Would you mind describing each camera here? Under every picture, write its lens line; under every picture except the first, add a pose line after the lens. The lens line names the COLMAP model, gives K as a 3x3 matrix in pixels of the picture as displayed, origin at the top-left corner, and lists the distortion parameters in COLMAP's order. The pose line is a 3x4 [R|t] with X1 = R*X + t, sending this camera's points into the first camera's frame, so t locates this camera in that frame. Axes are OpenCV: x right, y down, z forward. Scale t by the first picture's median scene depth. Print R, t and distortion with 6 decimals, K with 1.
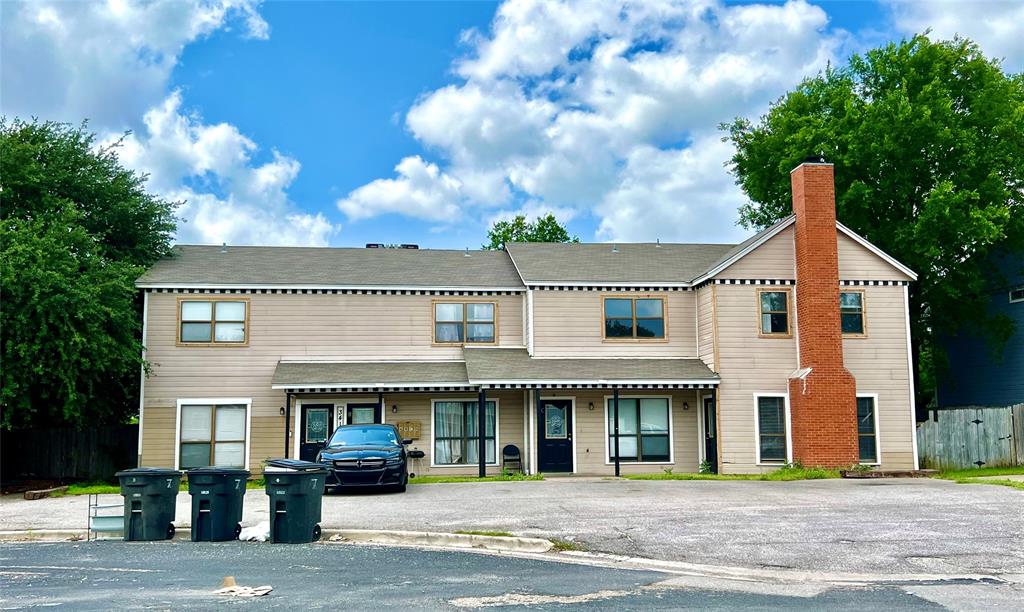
lens RADIAL K [[959.4, 0, 512.0], [0, 959.4, 308.6], [0, 0, 1]] dist [0.006568, 0.000000]
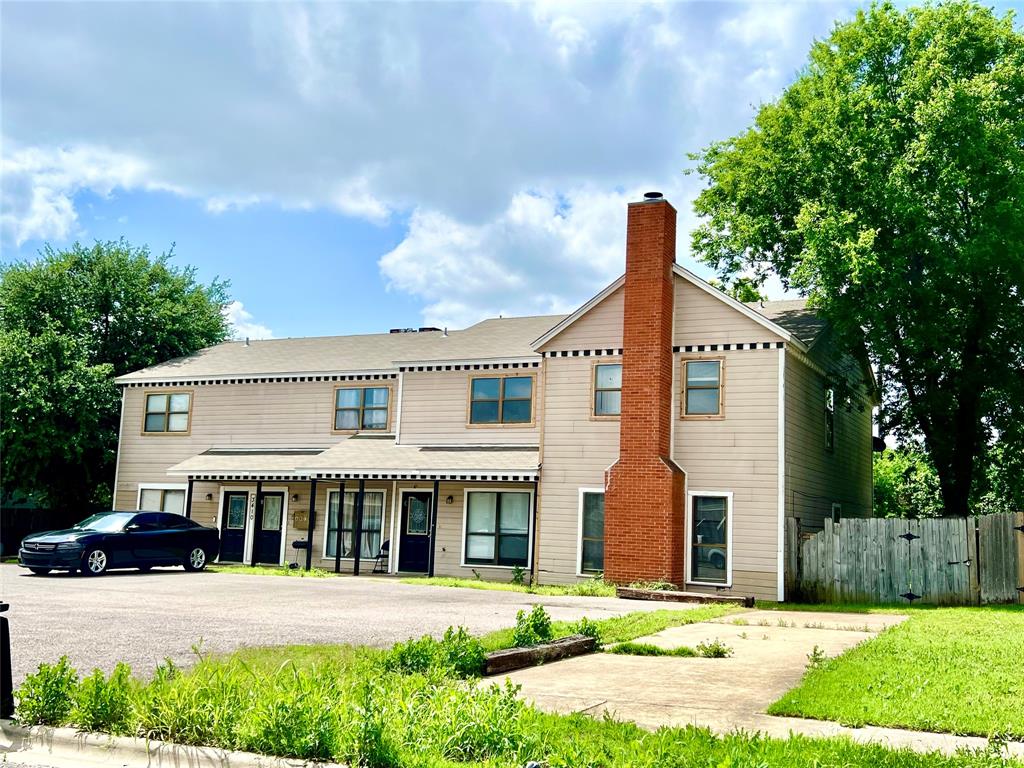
lens RADIAL K [[1102.3, 0, 511.9], [0, 1102.3, 380.9], [0, 0, 1]] dist [0.017943, 0.000000]
pose [[0.841847, -0.032318, -0.538748, 0.689018], [0.024628, 0.999466, -0.021473, 0.014407], [0.539154, 0.004808, 0.842193, 0.166306]]
